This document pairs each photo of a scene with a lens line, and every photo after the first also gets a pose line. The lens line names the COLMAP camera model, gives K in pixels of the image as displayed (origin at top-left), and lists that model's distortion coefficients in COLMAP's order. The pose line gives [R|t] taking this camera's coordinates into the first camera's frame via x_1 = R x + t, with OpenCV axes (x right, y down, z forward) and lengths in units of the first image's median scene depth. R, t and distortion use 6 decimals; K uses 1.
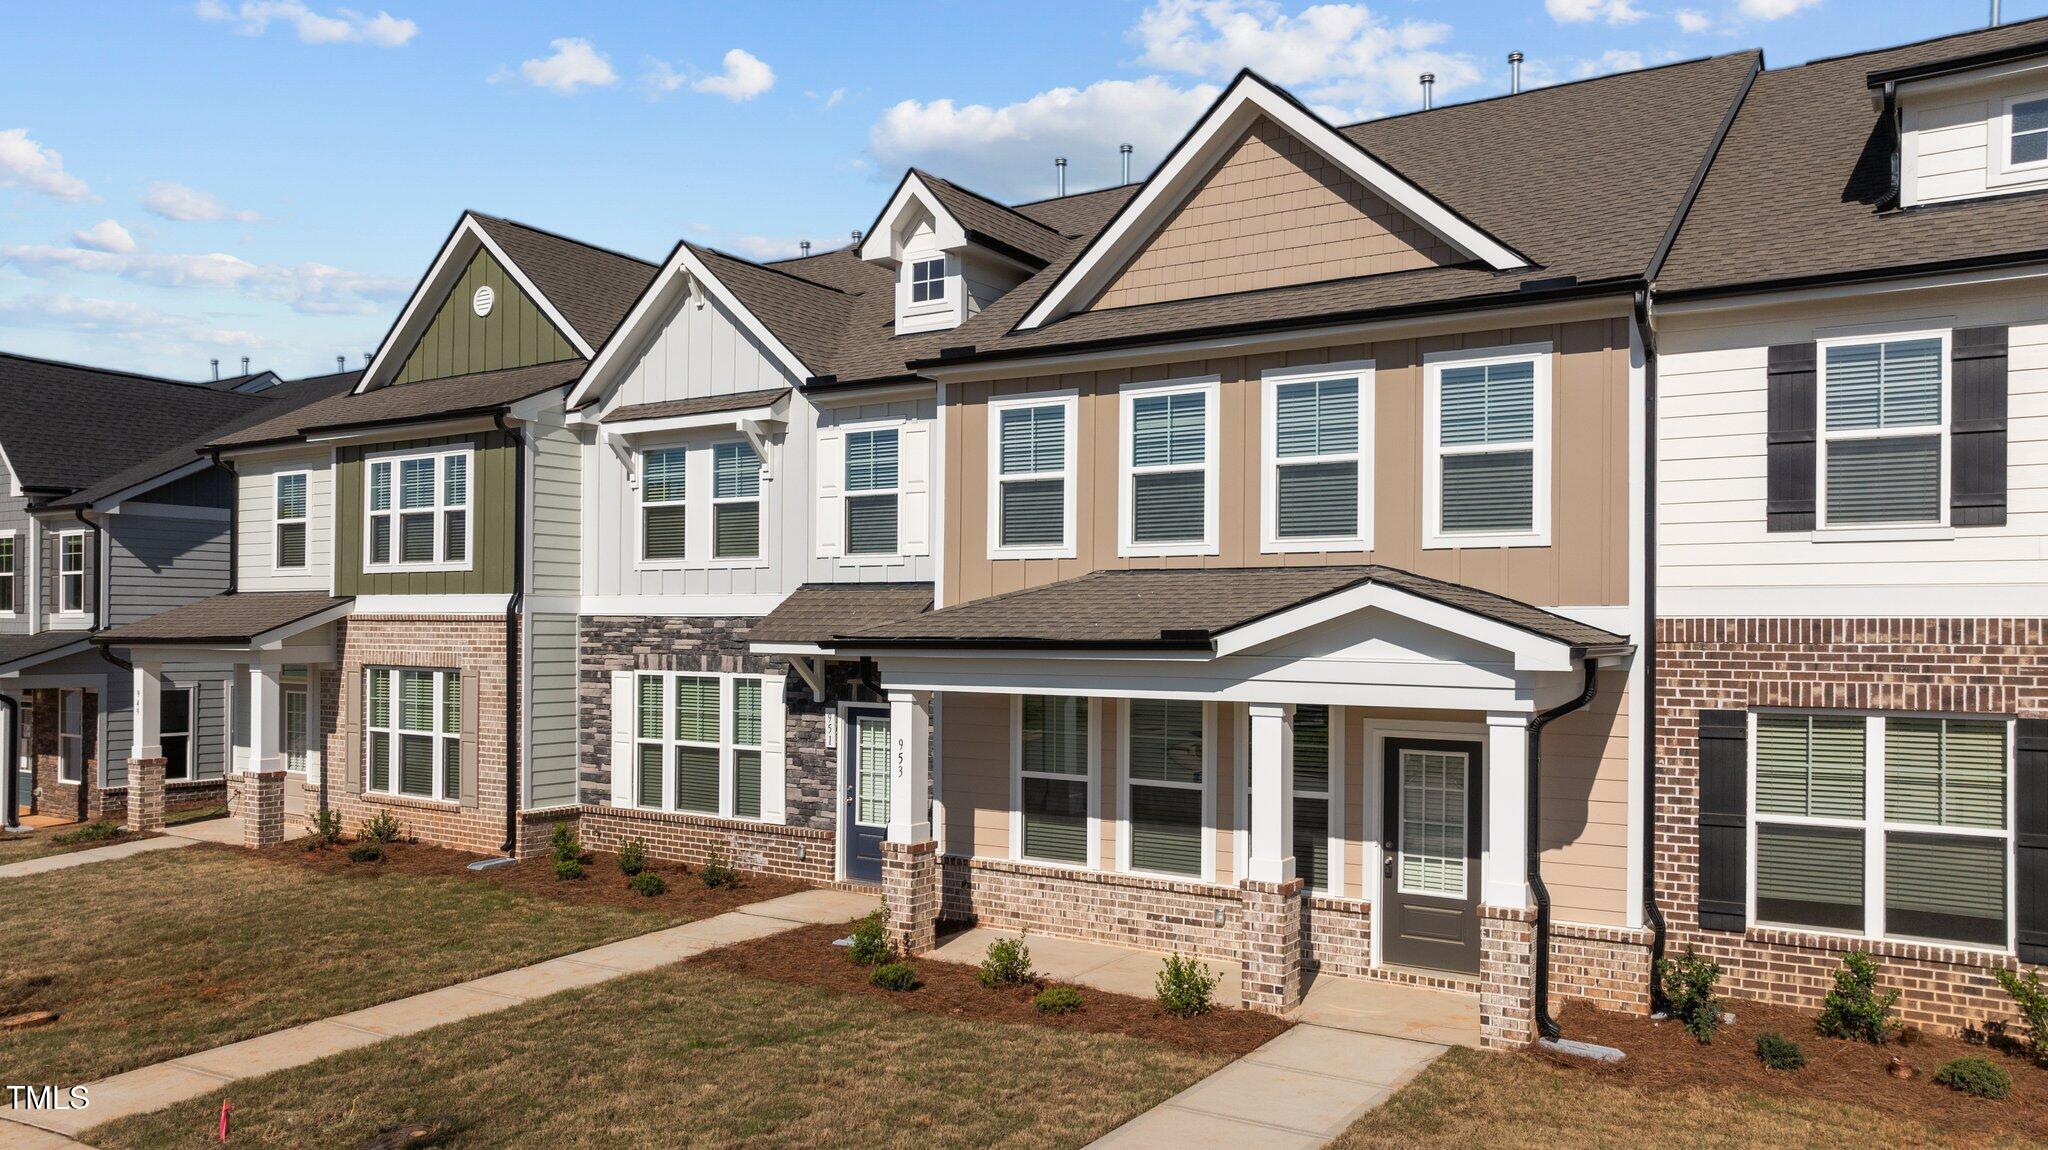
lens RADIAL K [[1454.5, 0, 1038.5], [0, 1454.5, 620.2], [0, 0, 1]] dist [-0.027854, 0.017780]
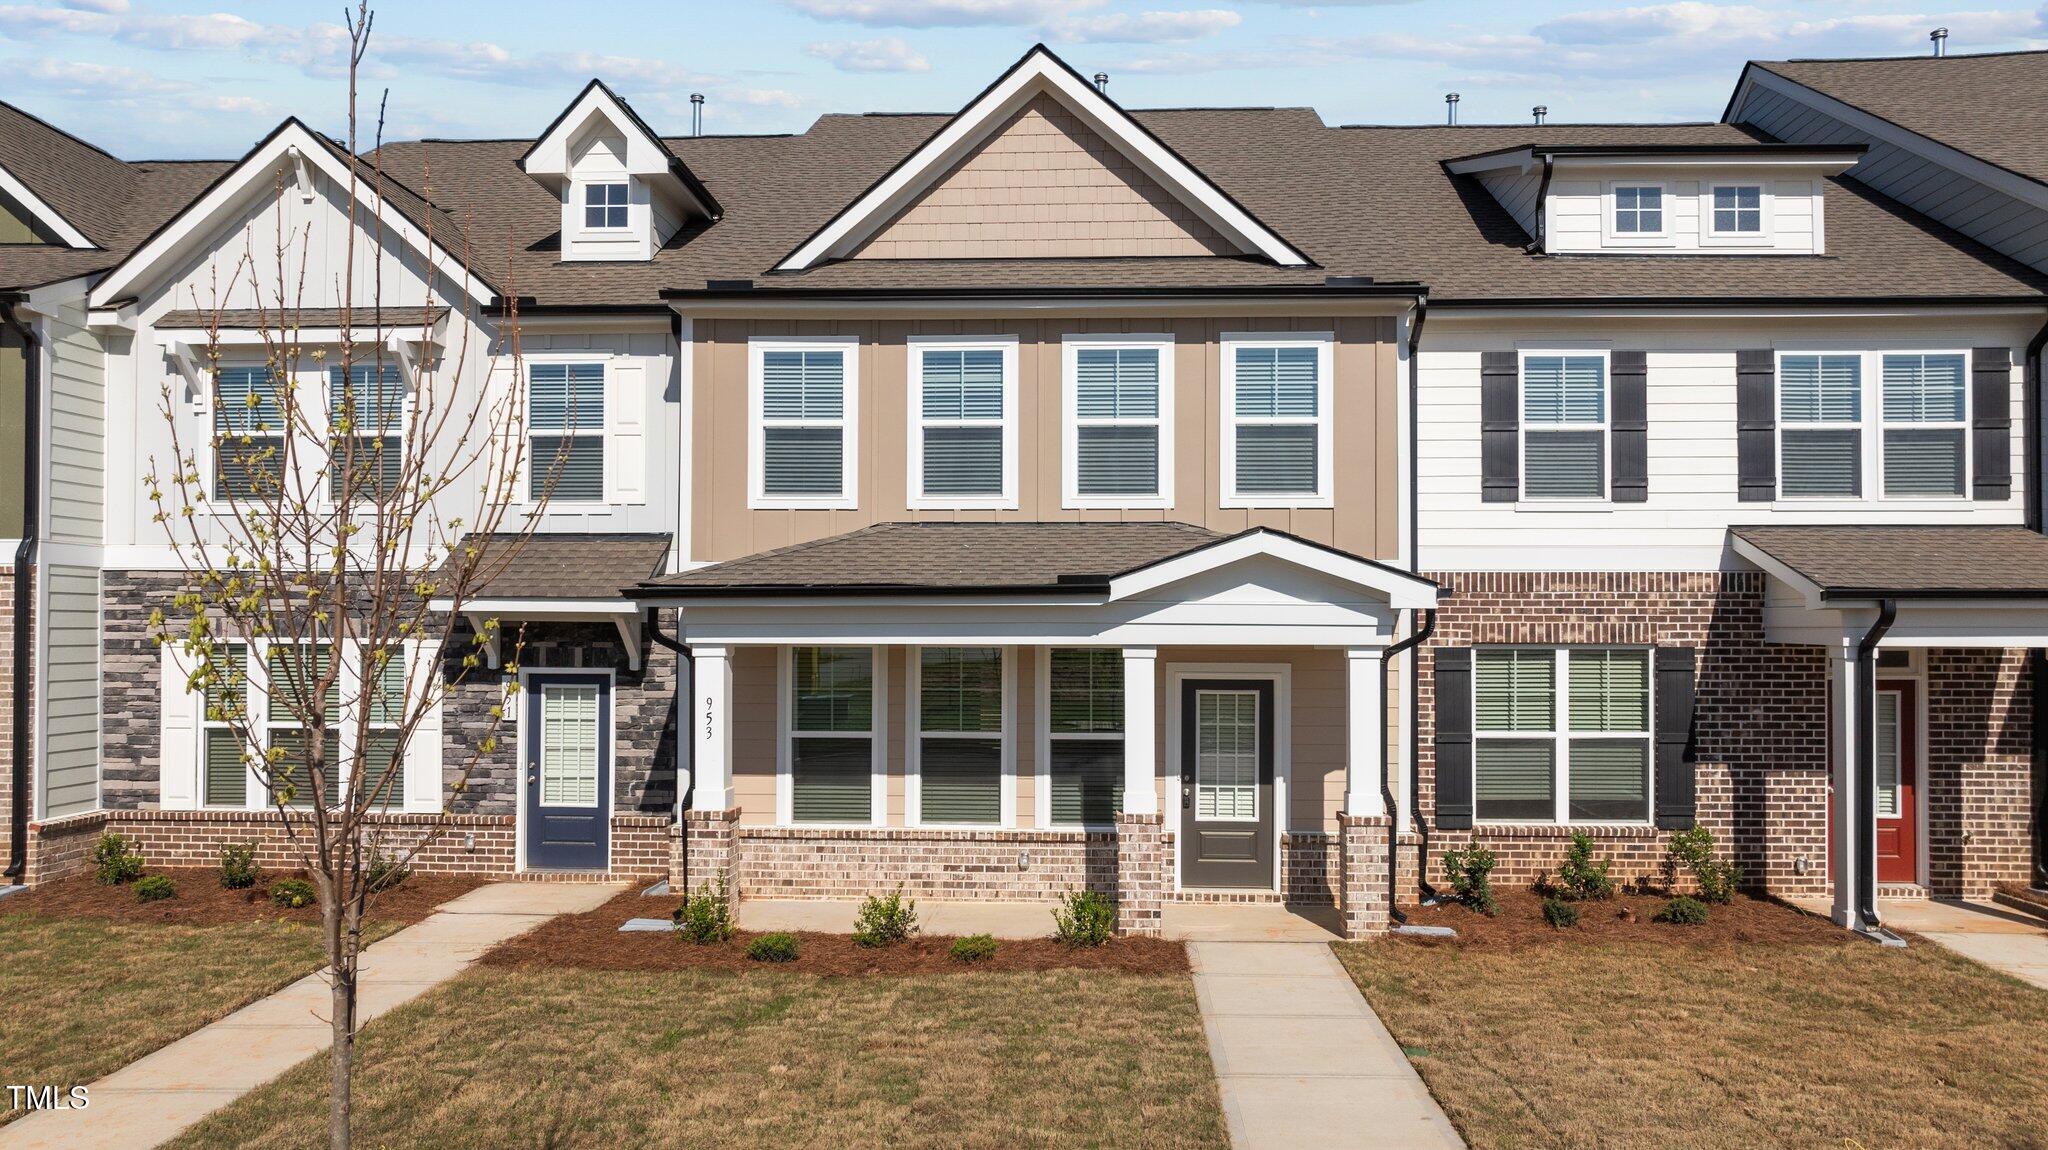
lens RADIAL K [[1444.1, 0, 1052.9], [0, 1444.1, 602.3], [0, 0, 1]] dist [-0.018596, -0.008432]
pose [[0.866823, 0.004546, 0.498595, -0.362463], [0.000177, 0.999956, -0.009423, 0.030425], [-0.498615, 0.008256, 0.866784, 0.100590]]
